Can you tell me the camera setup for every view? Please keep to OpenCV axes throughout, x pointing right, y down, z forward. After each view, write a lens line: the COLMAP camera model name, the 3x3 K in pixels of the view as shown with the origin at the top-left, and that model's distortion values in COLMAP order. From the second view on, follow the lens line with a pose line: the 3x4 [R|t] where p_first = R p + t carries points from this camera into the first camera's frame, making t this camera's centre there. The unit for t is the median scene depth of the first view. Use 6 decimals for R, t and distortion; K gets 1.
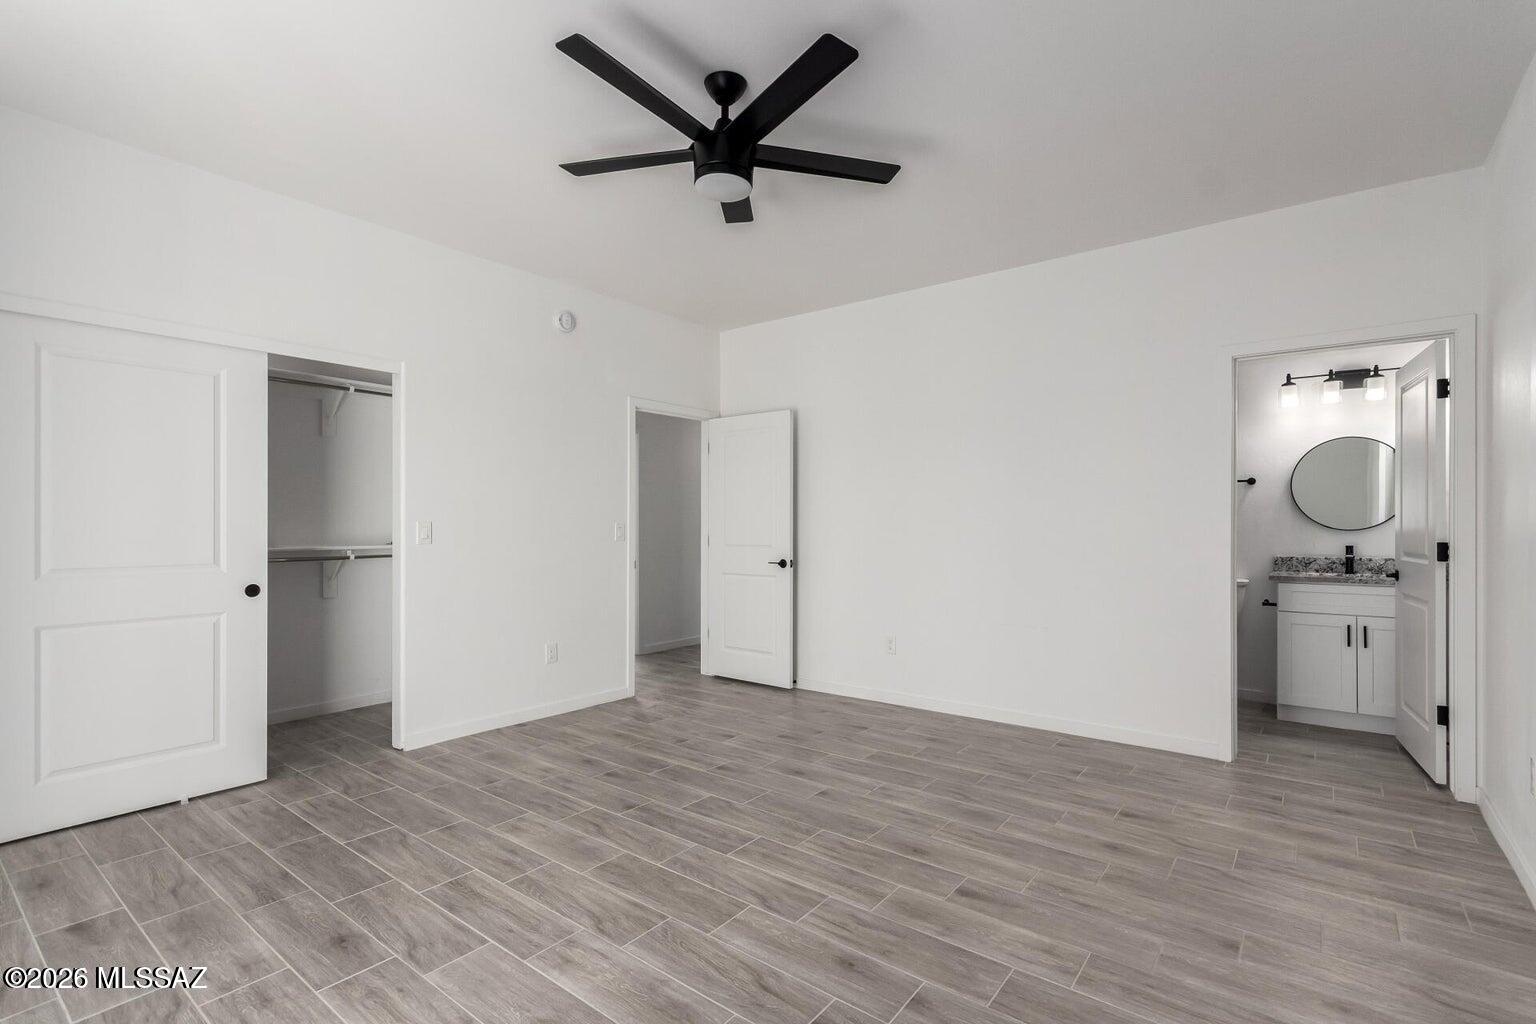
lens RADIAL K [[711.1, 0, 771.4], [0, 711.1, 518.7], [0, 0, 1]] dist [0.004579, -0.000650]
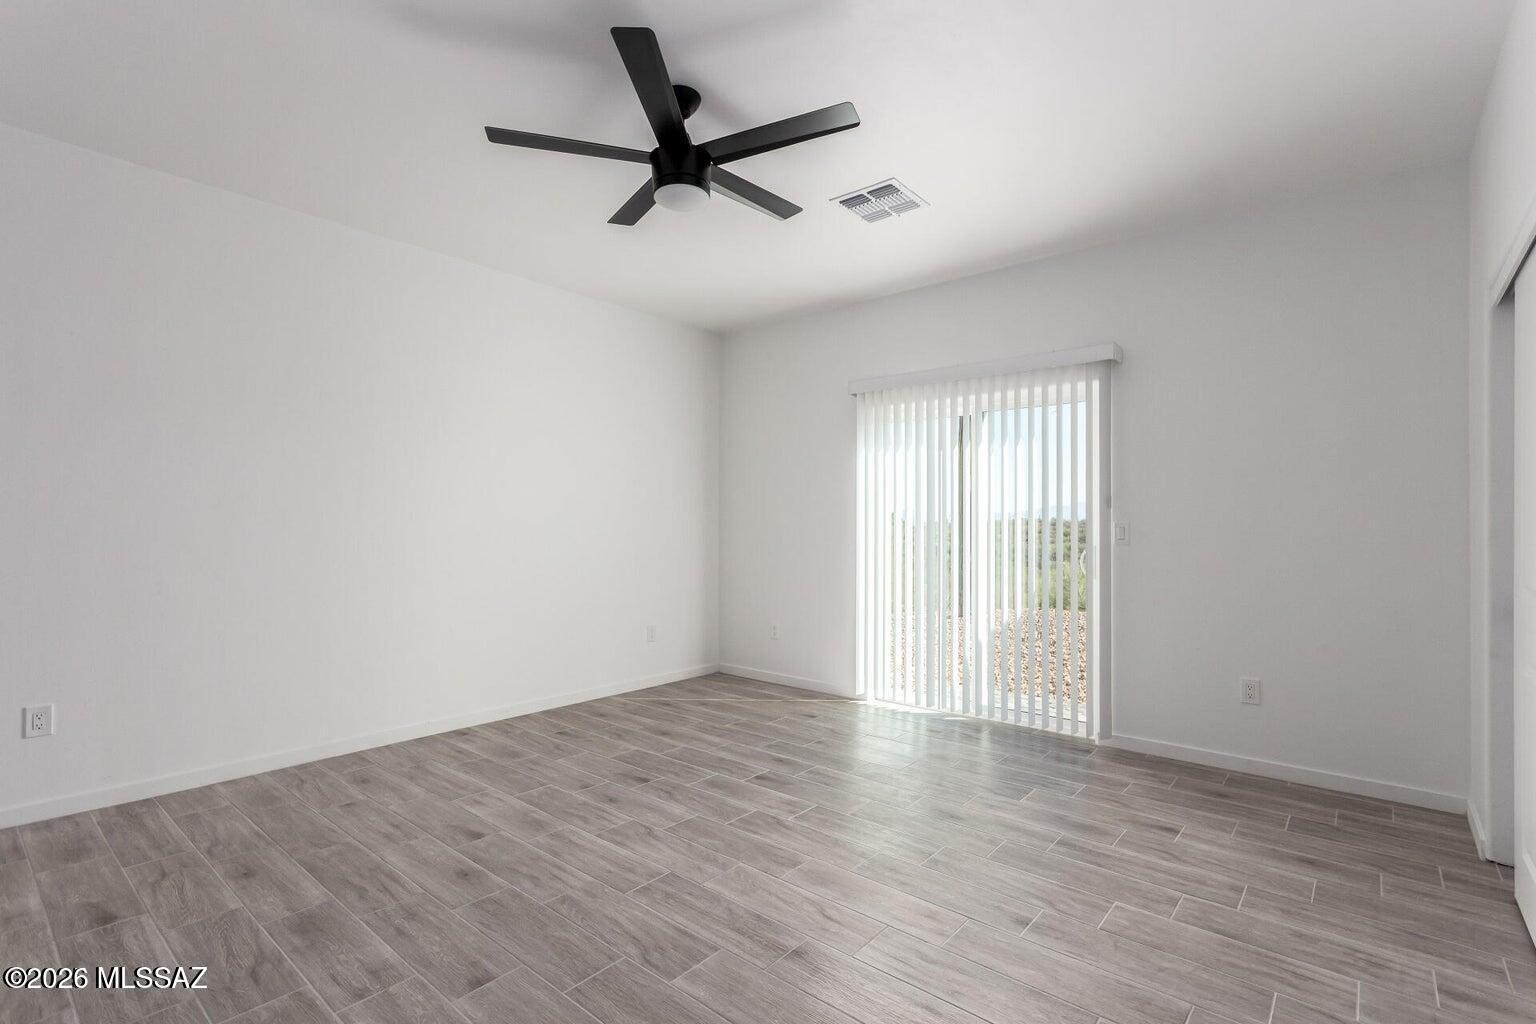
lens RADIAL K [[711.1, 0, 767.1], [0, 711.1, 521.4], [0, 0, 1]] dist [0.004579, -0.000650]
pose [[-0.998856, -0.007188, 0.047285, -0.214699], [-0.007893, 0.999860, -0.014729, 0.017277], [-0.047173, -0.015085, -0.998773, 1.795771]]
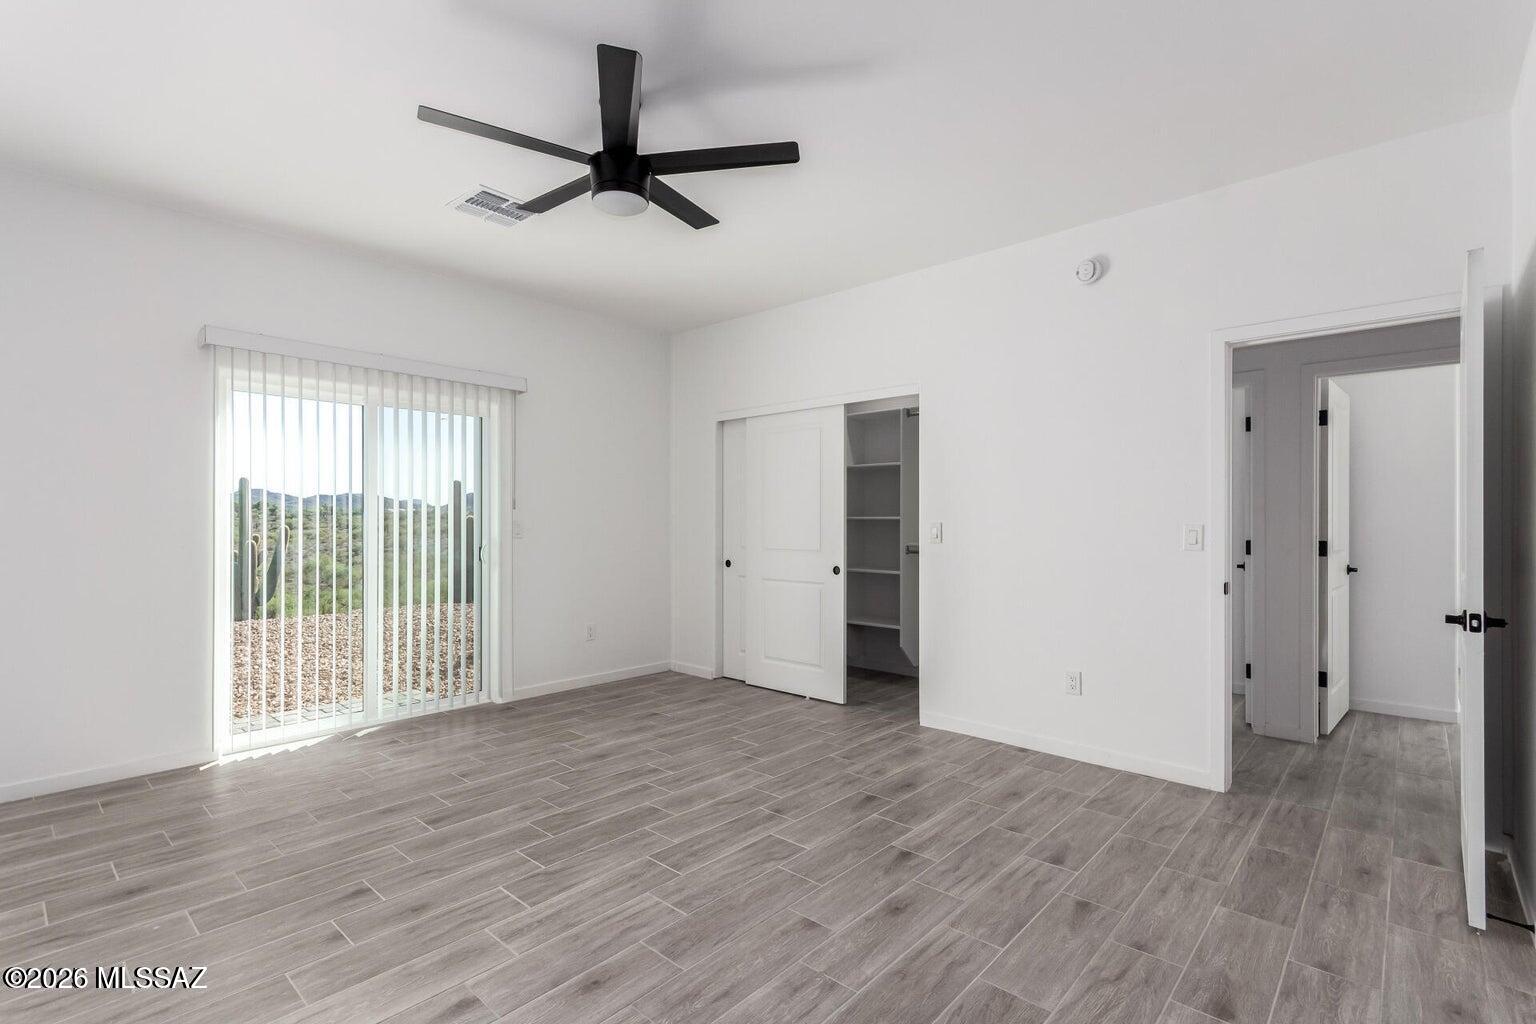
lens RADIAL K [[711.1, 0, 794.3], [0, 711.1, 523.7], [0, 0, 1]] dist [0.004579, -0.000650]
pose [[-0.057914, -0.001330, -0.998321, 0.849989], [0.006779, 0.999976, -0.001725, 0.008028], [0.998299, -0.006868, -0.057903, 1.168054]]
